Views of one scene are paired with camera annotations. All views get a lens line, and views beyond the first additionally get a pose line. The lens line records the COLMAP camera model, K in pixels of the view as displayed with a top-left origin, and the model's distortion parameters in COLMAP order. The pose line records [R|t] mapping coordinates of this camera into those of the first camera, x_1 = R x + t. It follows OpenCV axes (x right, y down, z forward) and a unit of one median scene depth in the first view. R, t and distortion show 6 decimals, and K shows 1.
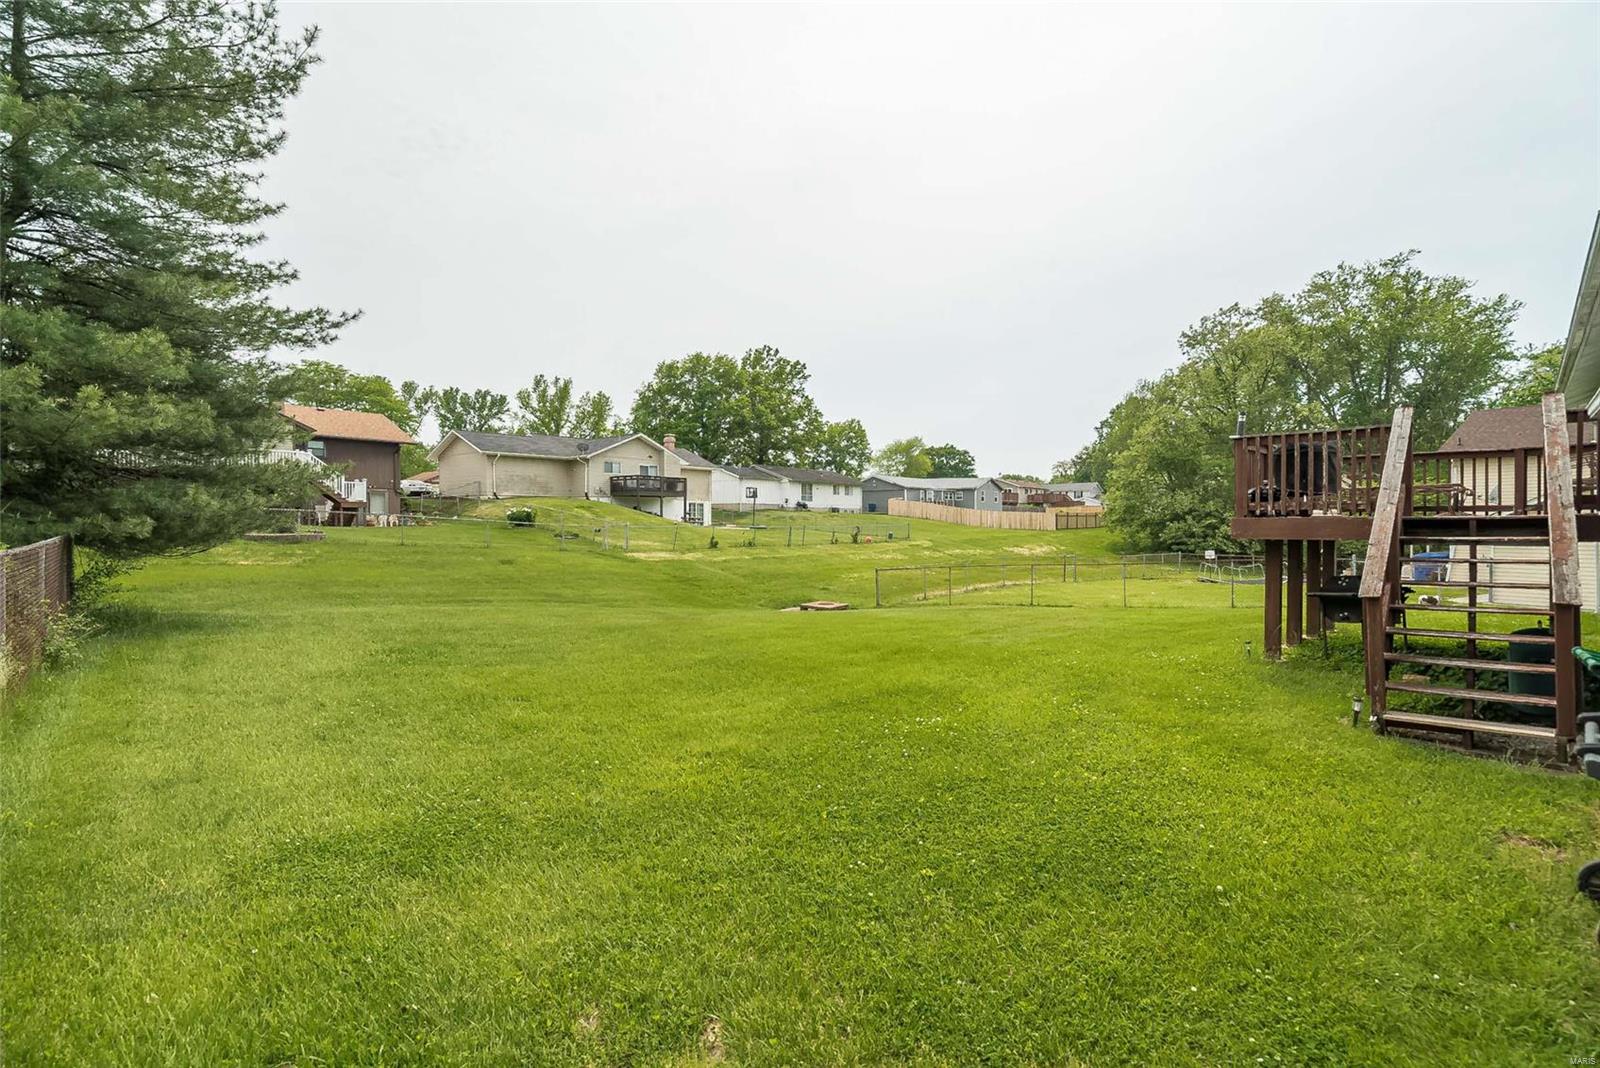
lens RADIAL K [[715.0, 0, 800.0], [0, 715.0, 534.0], [0, 0, 1]] dist [0.000672, -0.000304]
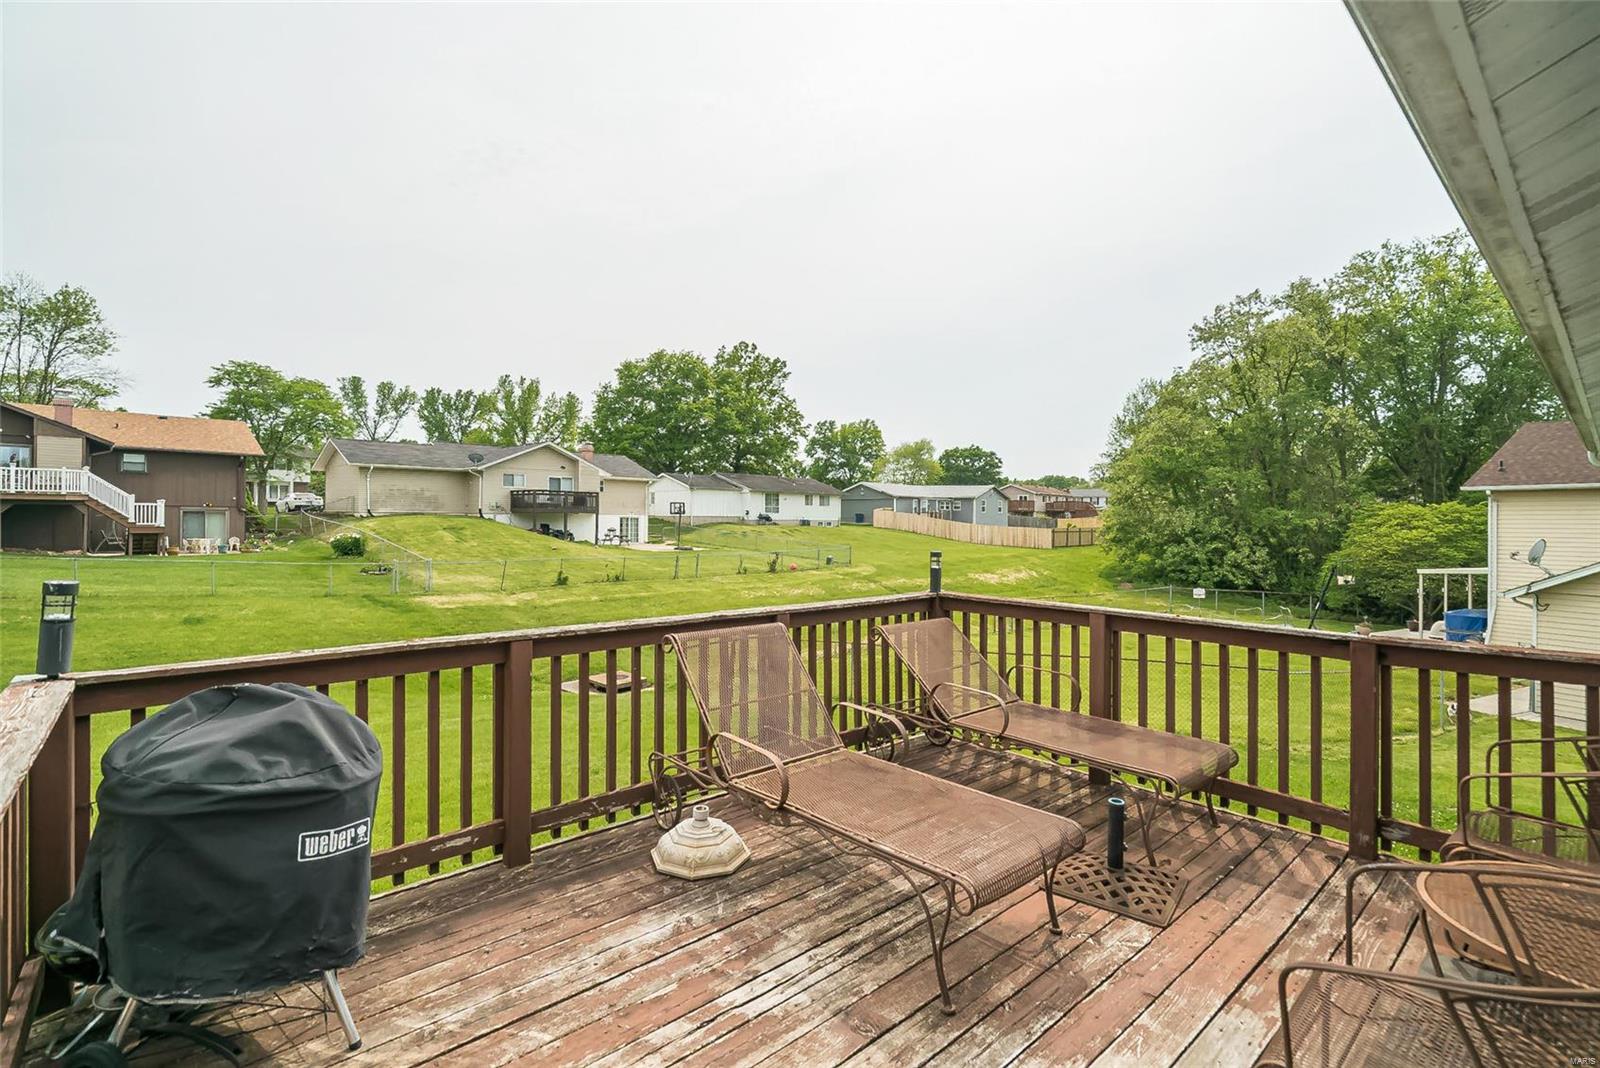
lens RADIAL K [[714.4, 0, 808.6], [0, 714.4, 526.7], [0, 0, 1]] dist [-0.002872, -0.000039]
pose [[0.997940, 0.010031, -0.063358, 0.115928], [-0.010373, 0.999933, -0.005069, -0.025100], [0.063303, 0.005716, 0.997978, 0.100570]]
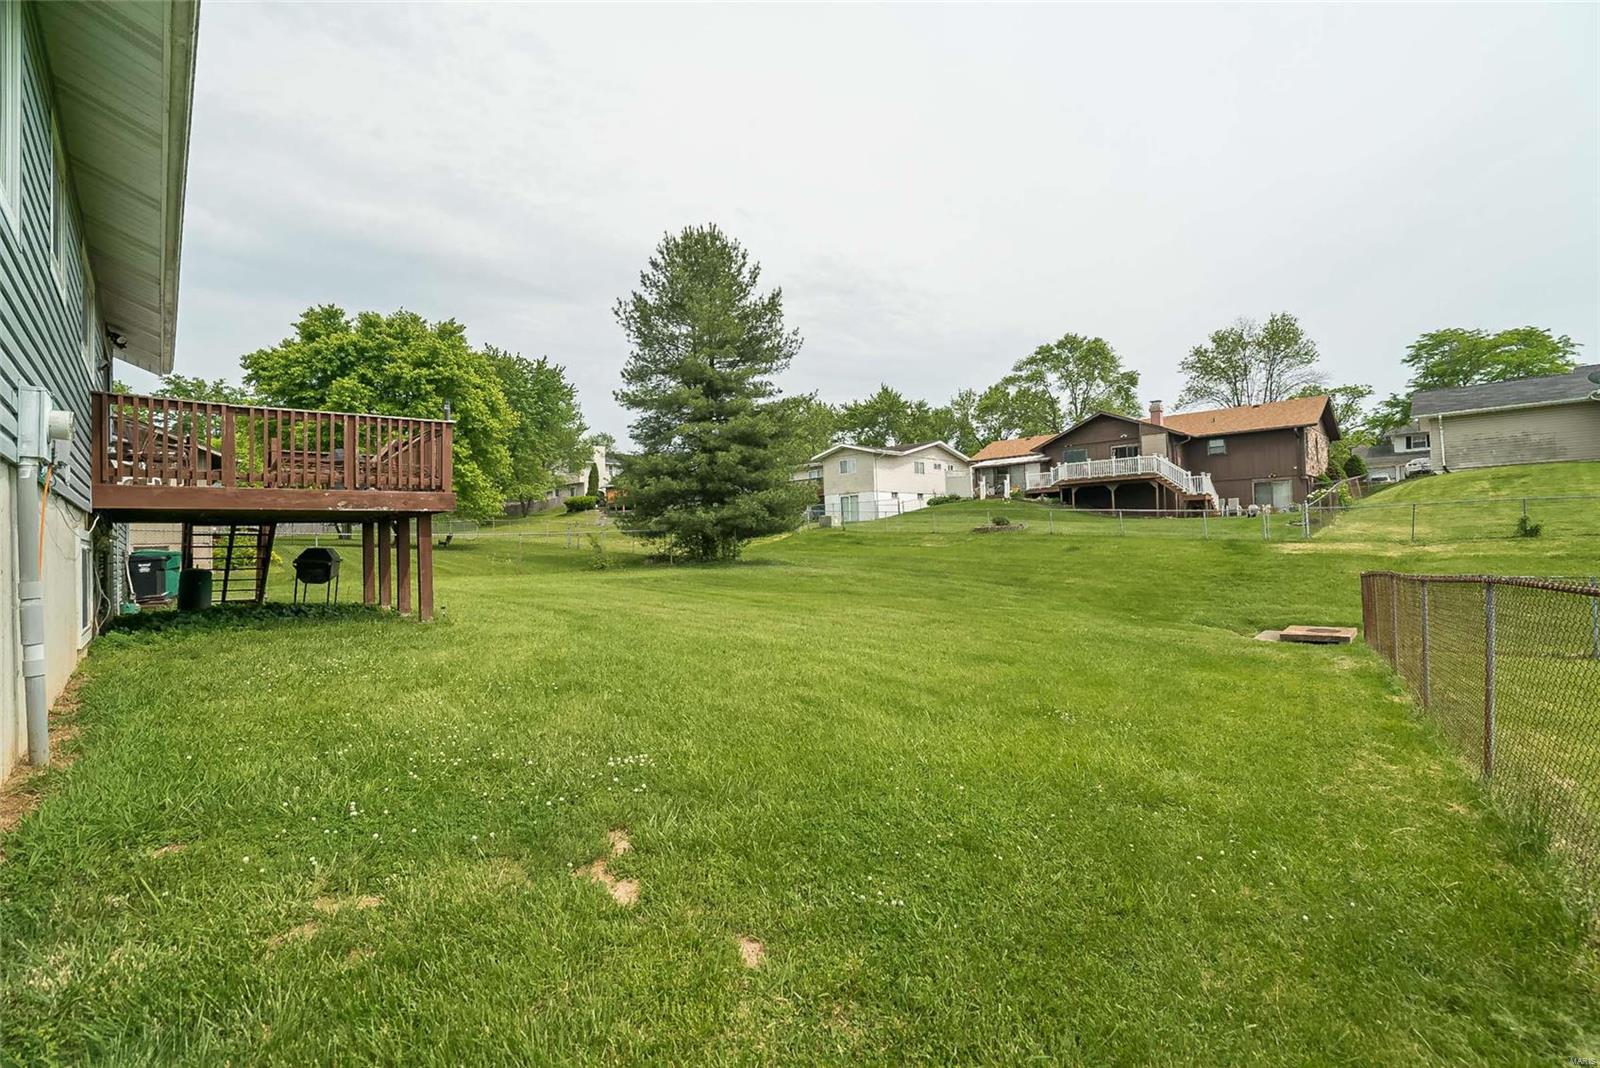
lens RADIAL K [[714.4, 0, 808.6], [0, 714.4, 526.7], [0, 0, 1]] dist [-0.002872, -0.000039]
pose [[-0.053159, -0.014395, -0.998482, 0.253581], [0.026476, 0.999524, -0.015820, 0.002605], [0.998235, -0.027277, -0.052753, 0.243713]]
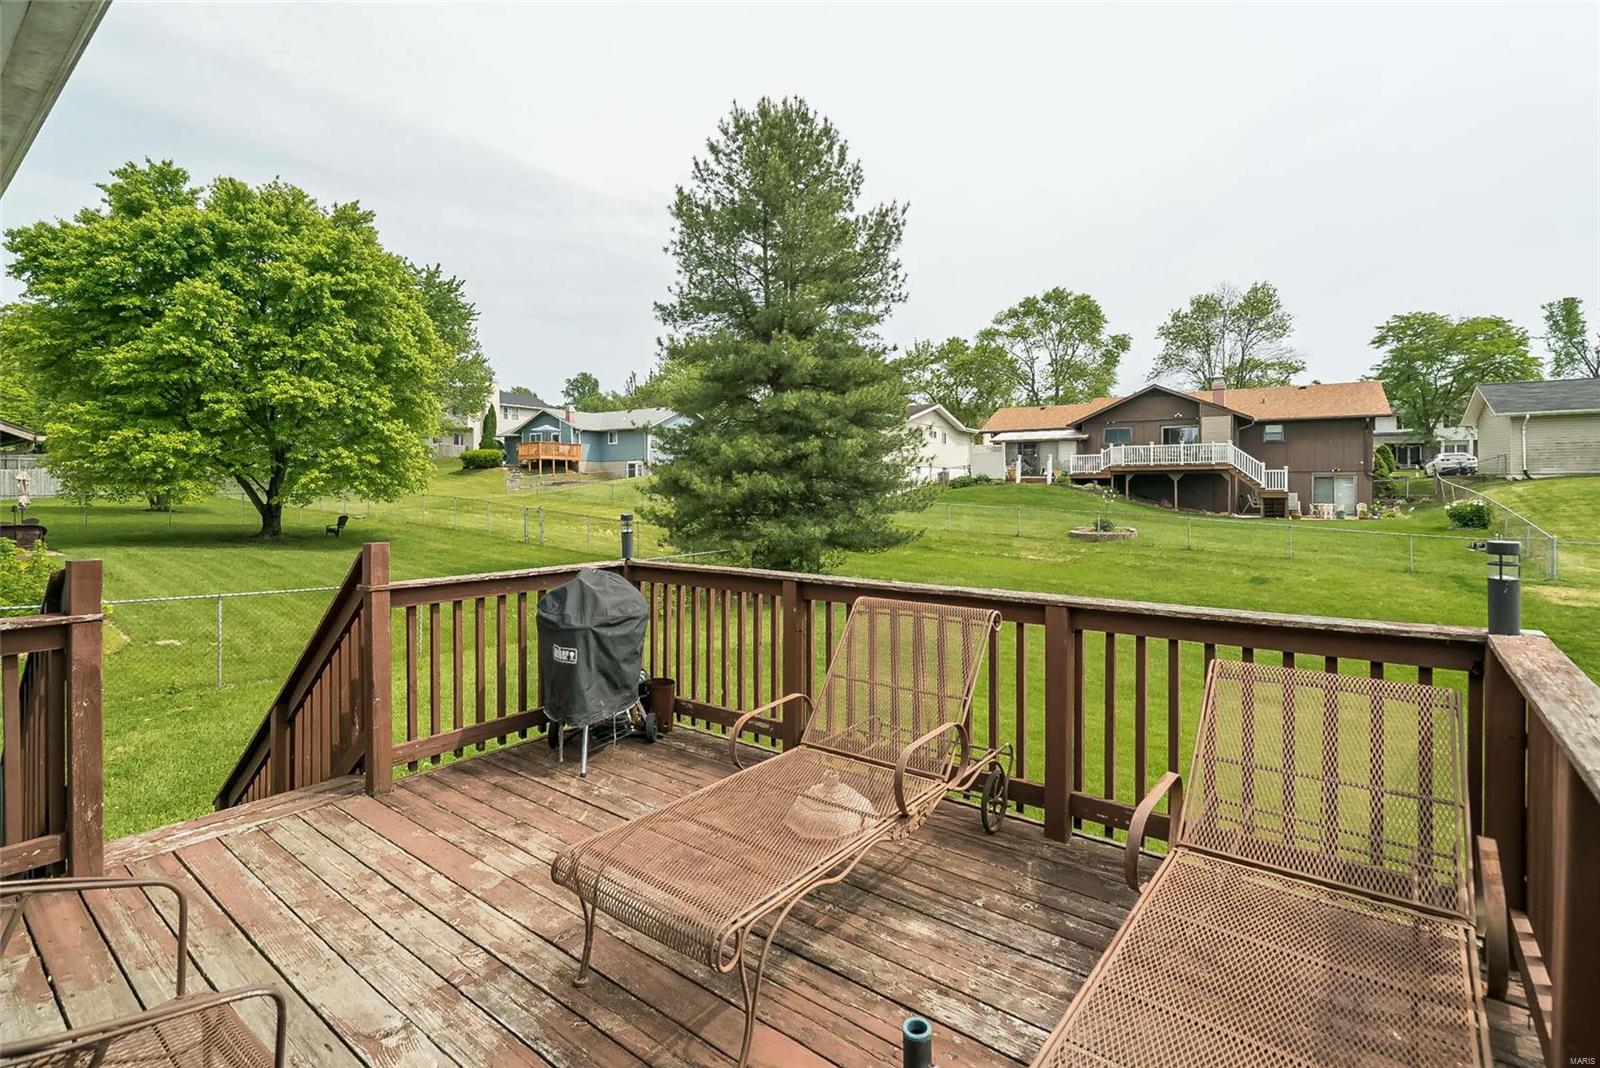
lens RADIAL K [[770.2, 0, 797.8], [0, 770.2, 487.3], [0, 0, 1]] dist [0.003215, -0.010027]
pose [[0.113957, 0.005716, -0.993469, 0.156323], [-0.008926, 0.999949, 0.004729, -0.025633], [0.993446, 0.008328, 0.114002, 0.139835]]
